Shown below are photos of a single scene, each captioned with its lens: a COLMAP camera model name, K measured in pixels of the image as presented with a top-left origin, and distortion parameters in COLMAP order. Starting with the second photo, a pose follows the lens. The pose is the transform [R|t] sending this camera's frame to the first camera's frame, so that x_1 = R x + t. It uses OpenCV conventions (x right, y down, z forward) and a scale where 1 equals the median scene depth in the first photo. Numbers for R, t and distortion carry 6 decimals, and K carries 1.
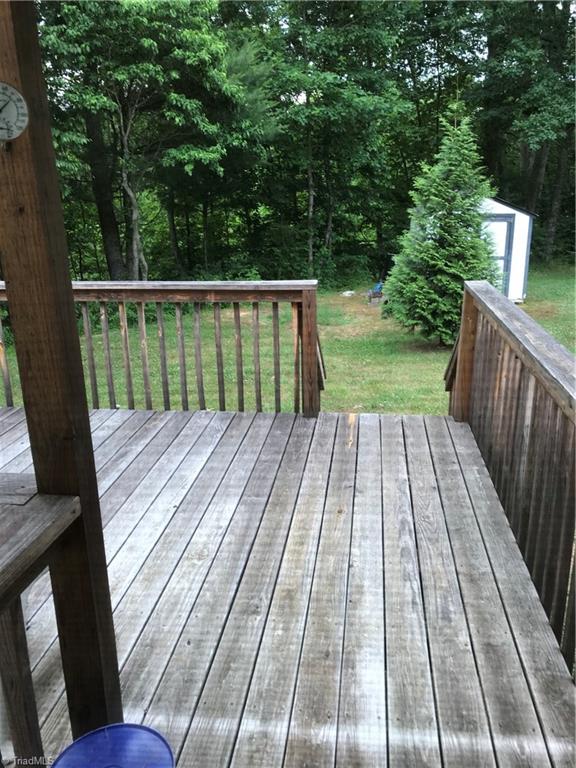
lens RADIAL K [[632.7, 0, 287.0], [0, 632.7, 385.0], [0, 0, 1]] dist [0.023241, -0.003286]
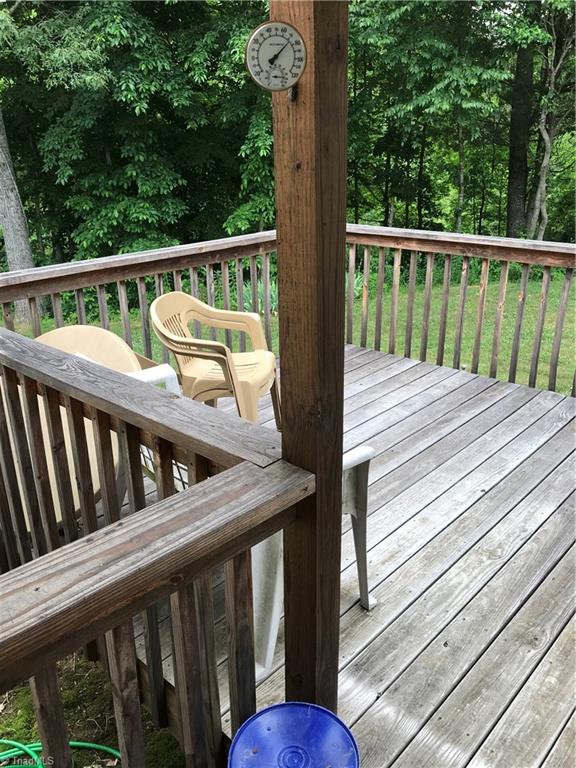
lens RADIAL K [[632.7, 0, 288.6], [0, 632.7, 382.6], [0, 0, 1]] dist [0.023241, -0.003286]
pose [[0.820795, 0.213923, -0.529654, 0.051916], [-0.172264, 0.976758, 0.127551, -0.034008], [0.544629, -0.013453, 0.838569, 0.087569]]
